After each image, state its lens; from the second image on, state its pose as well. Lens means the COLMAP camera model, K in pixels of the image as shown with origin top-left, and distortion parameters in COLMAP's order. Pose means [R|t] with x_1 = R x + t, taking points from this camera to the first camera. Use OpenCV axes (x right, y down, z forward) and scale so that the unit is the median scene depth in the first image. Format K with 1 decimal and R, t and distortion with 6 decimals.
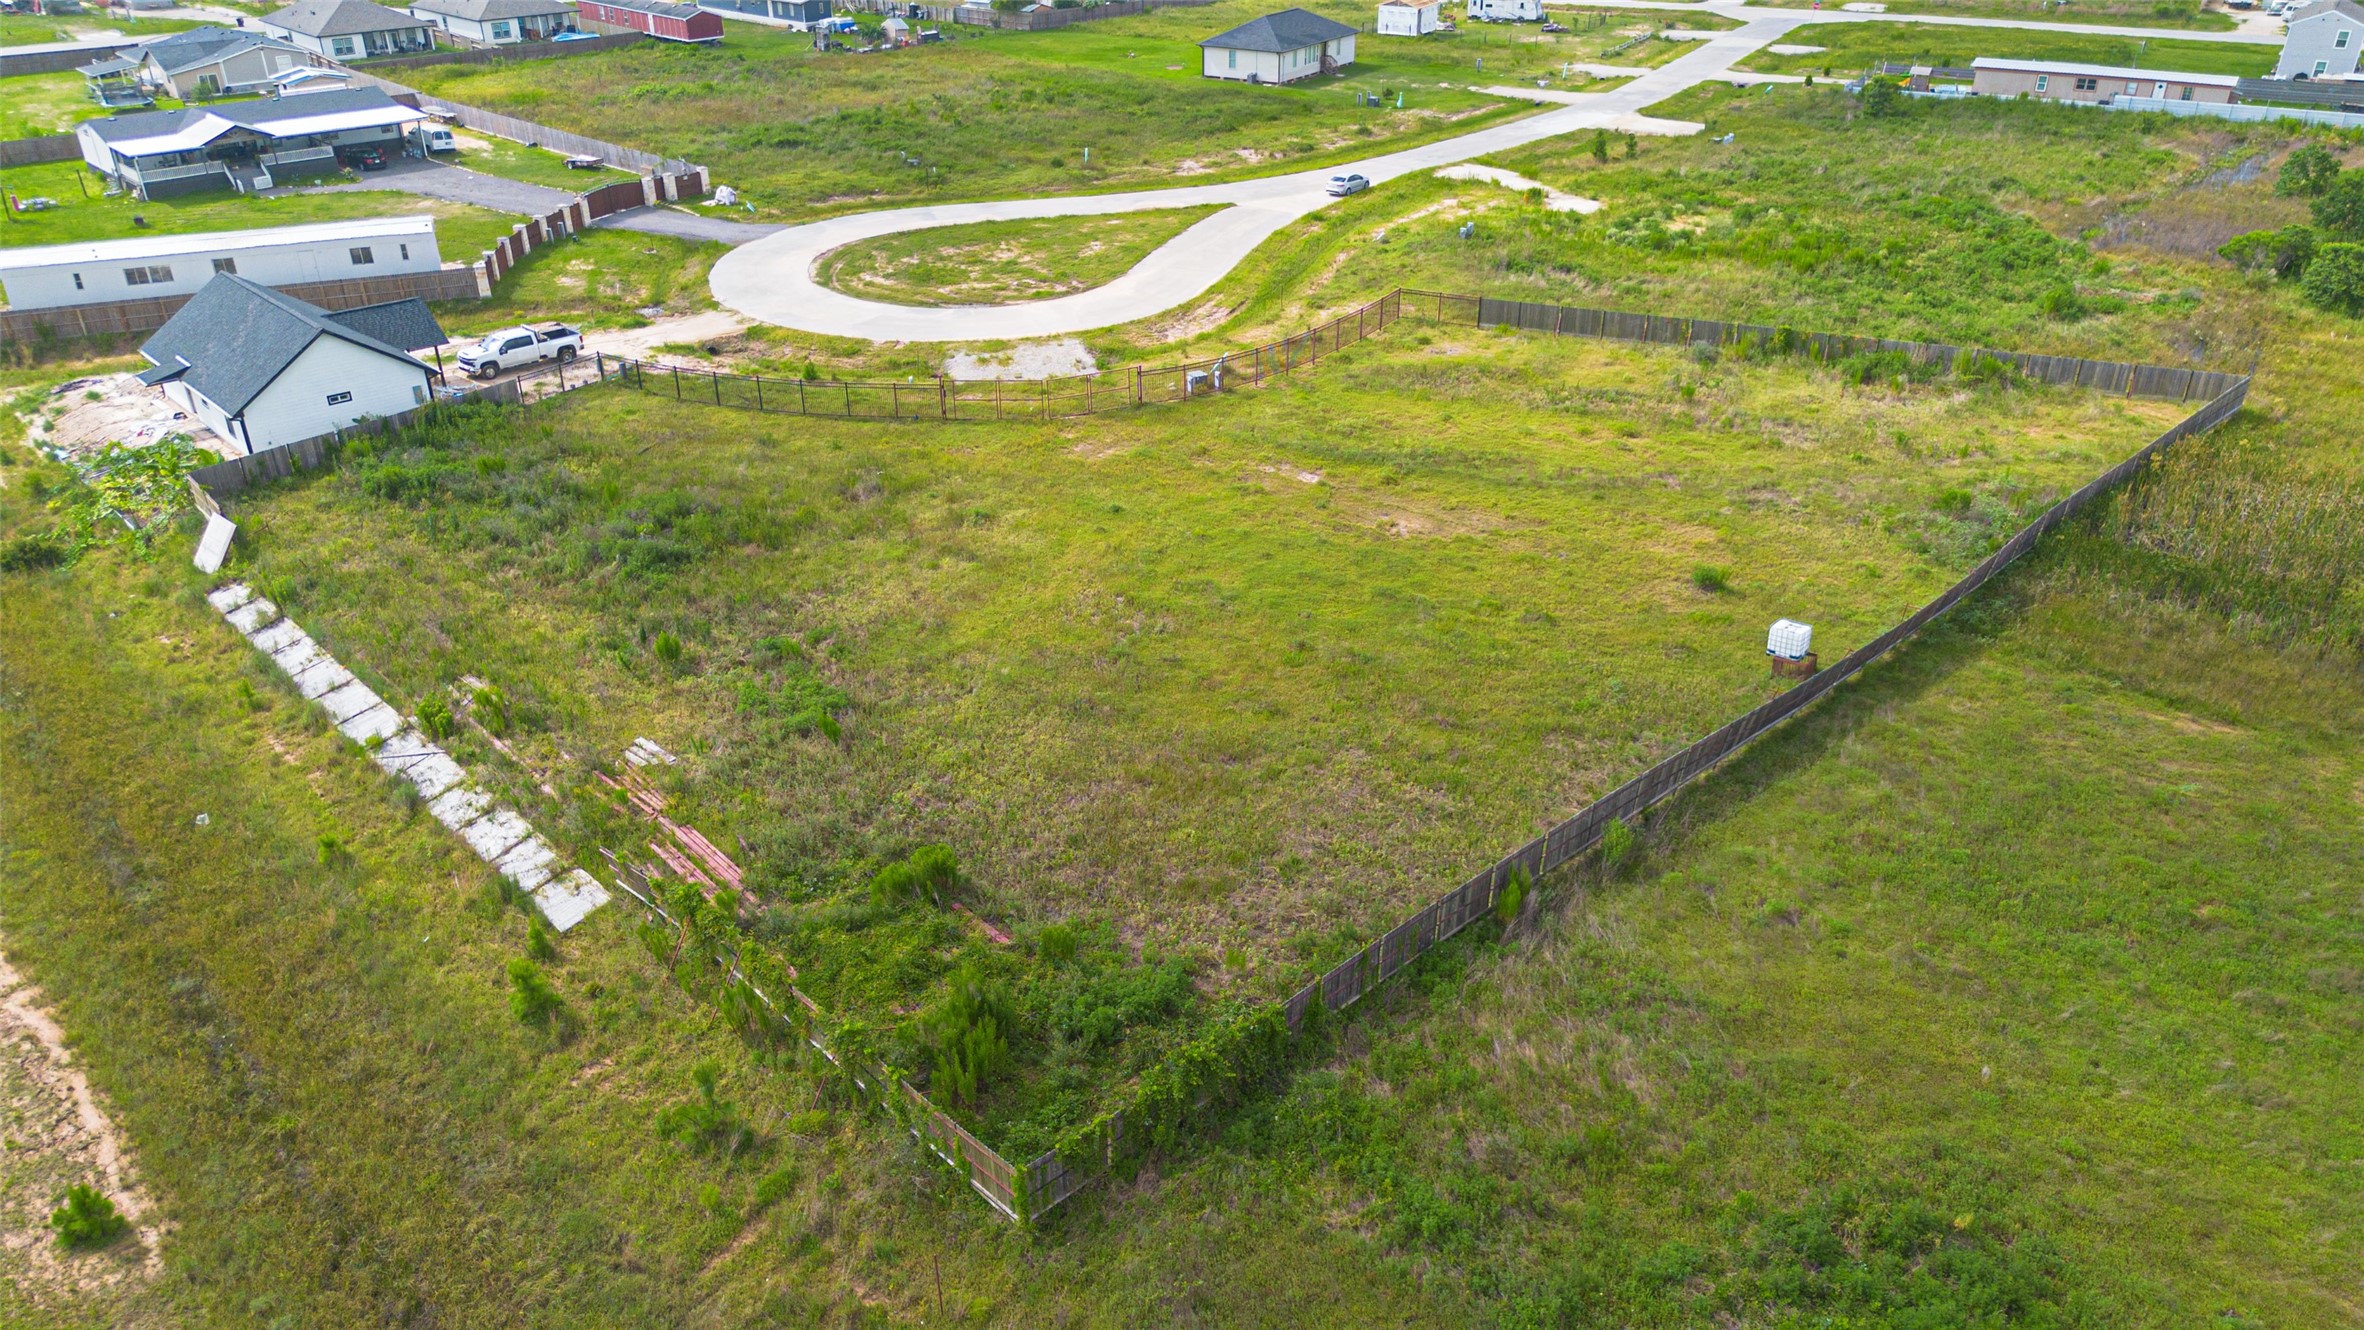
lens RADIAL K [[1685.2, 0, 1196.3], [0, 1685.2, 666.8], [0, 0, 1]] dist [0.055011, -0.024746]
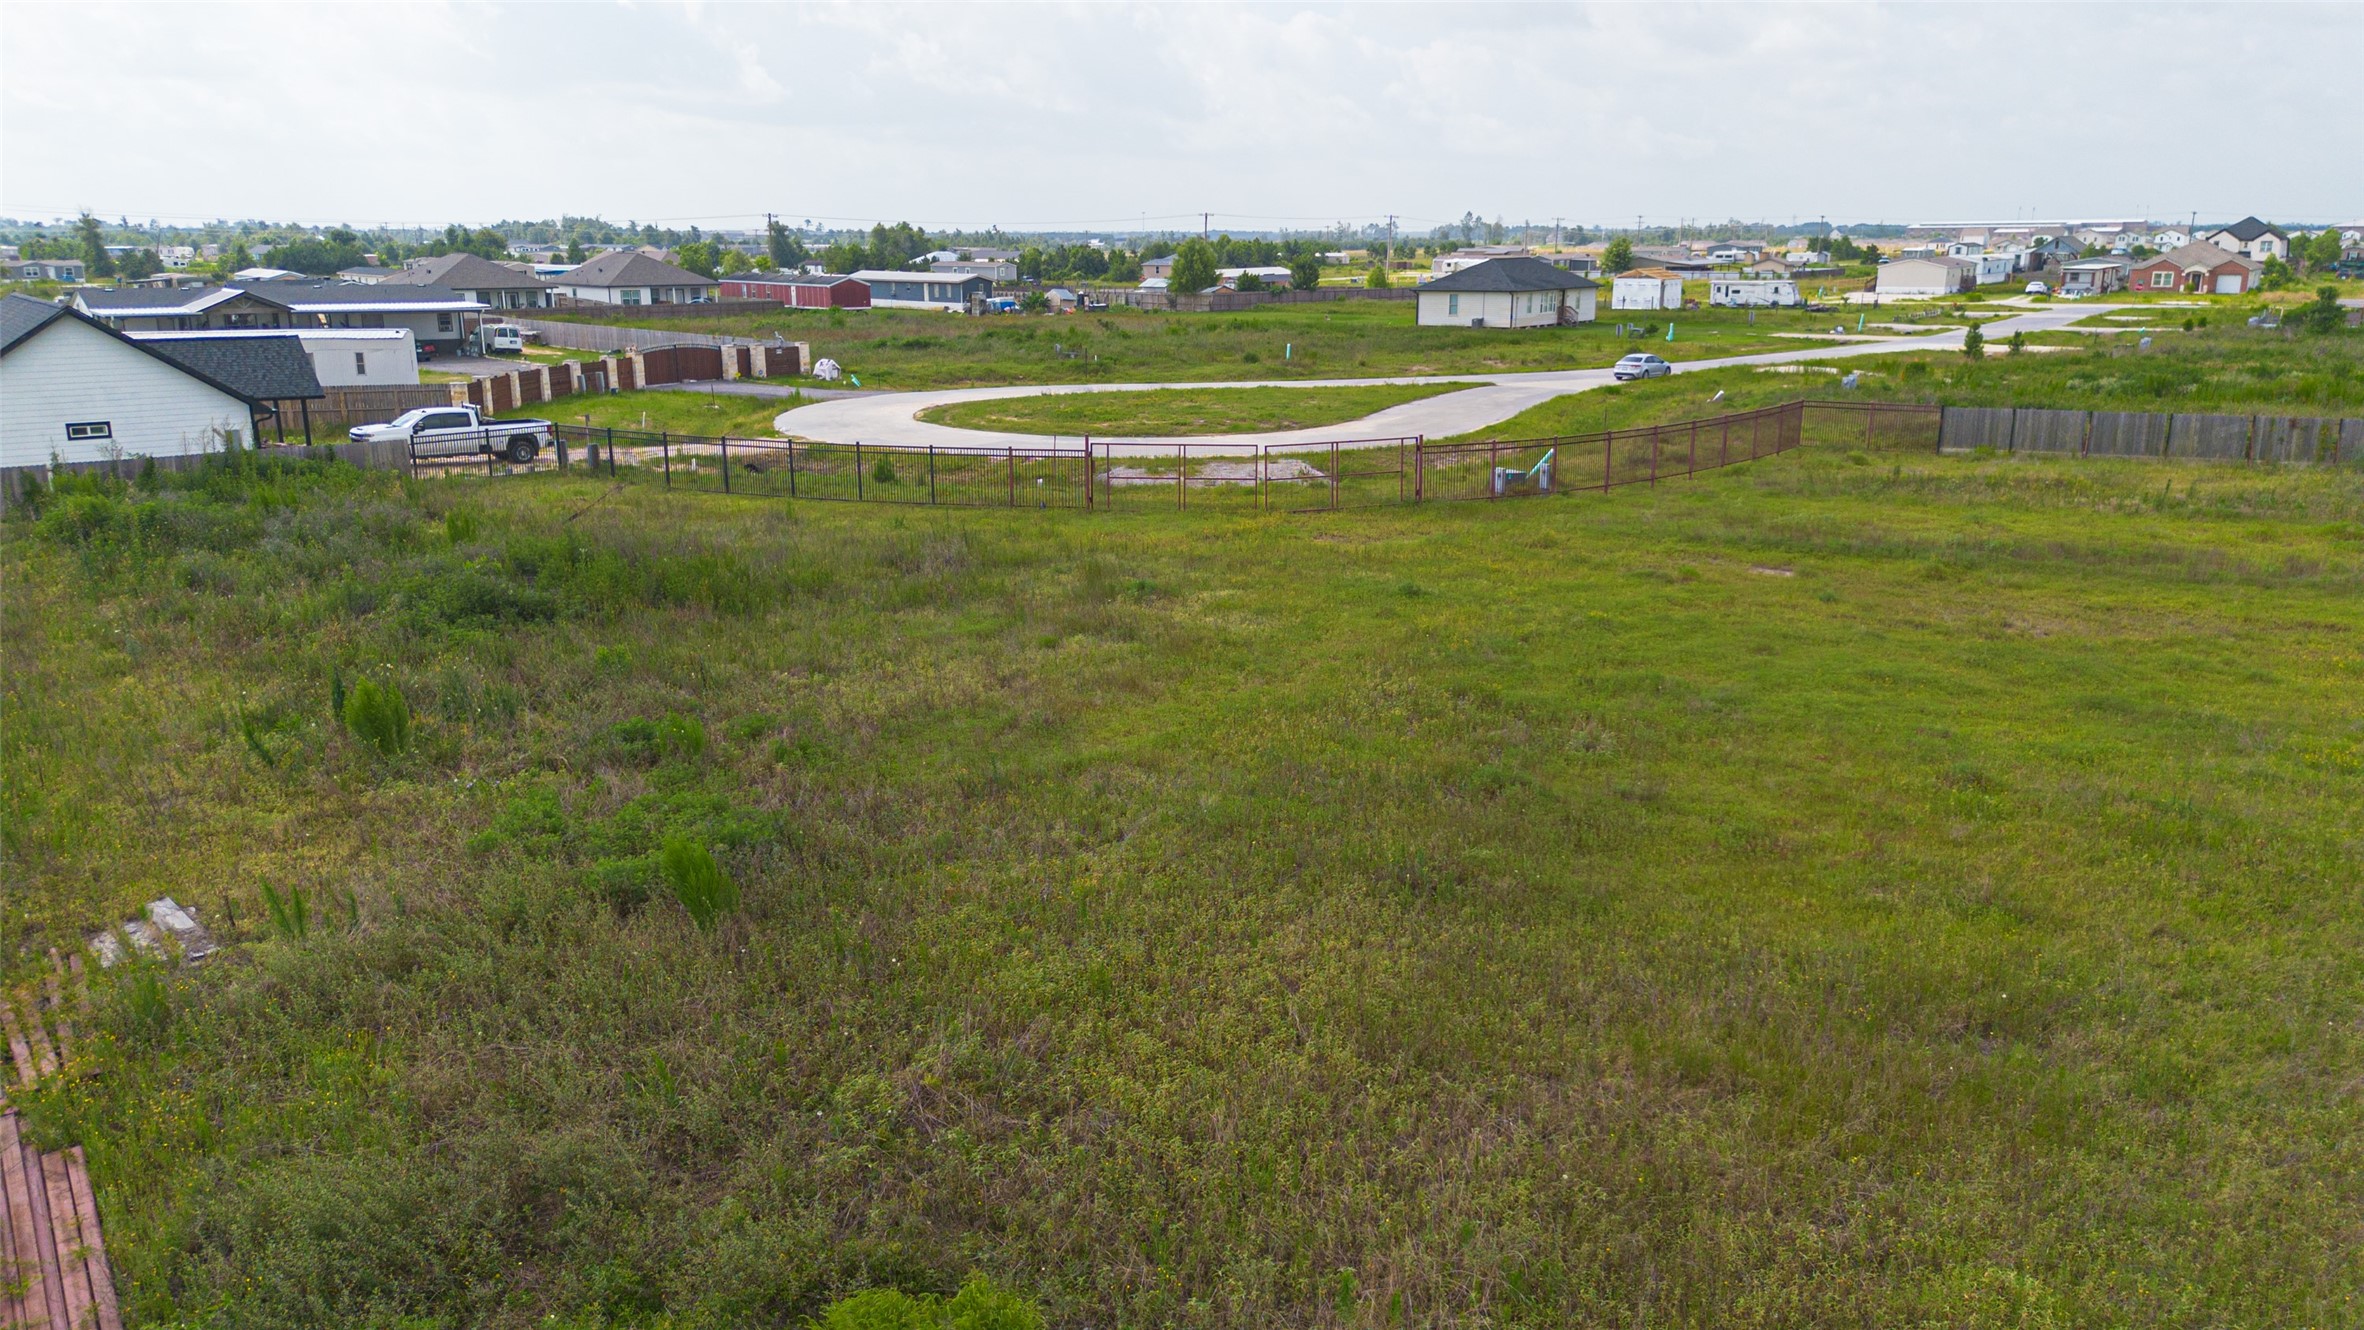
lens RADIAL K [[1685.2, 0, 1194.1], [0, 1685.2, 668.7], [0, 0, 1]] dist [0.055011, -0.024746]
pose [[0.996030, 0.026249, -0.085062, -0.052661], [-0.046047, 0.969694, -0.239945, 0.040551], [0.076186, 0.242910, 0.967053, 0.385161]]
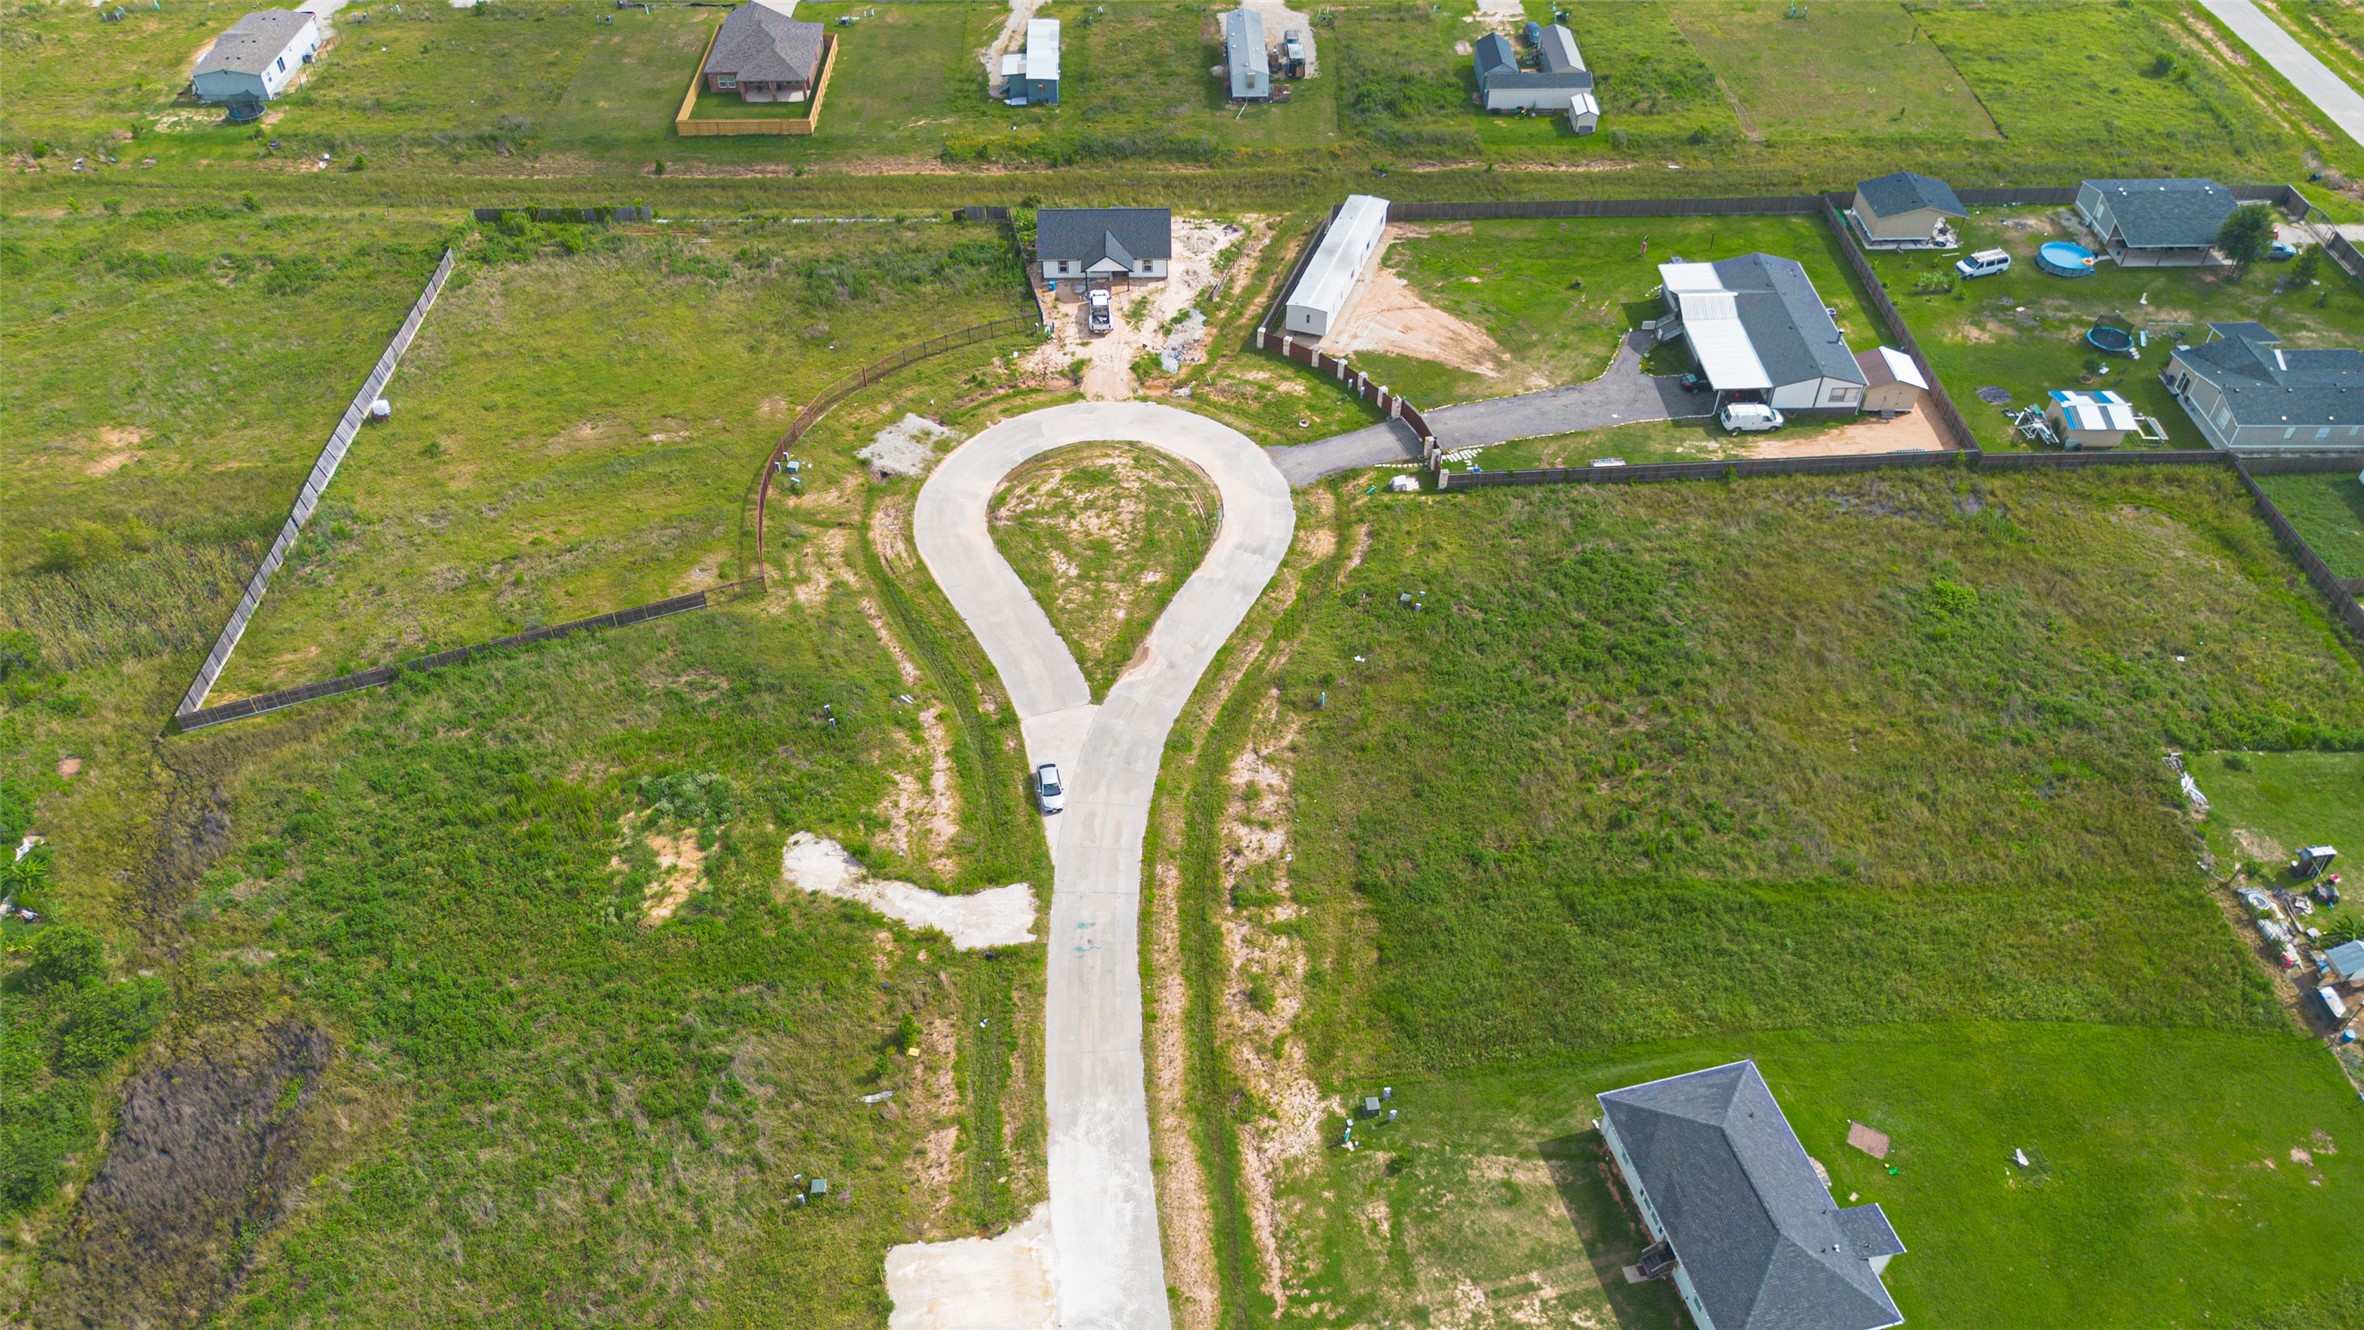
lens RADIAL K [[1685.2, 0, 1178.7], [0, 1685.2, 657.9], [0, 0, 1]] dist [0.055011, -0.024746]
pose [[-0.679595, 0.500860, -0.535994, 0.669143], [-0.348482, 0.422528, 0.836678, -1.481212], [0.645532, 0.755386, -0.112607, 1.433812]]
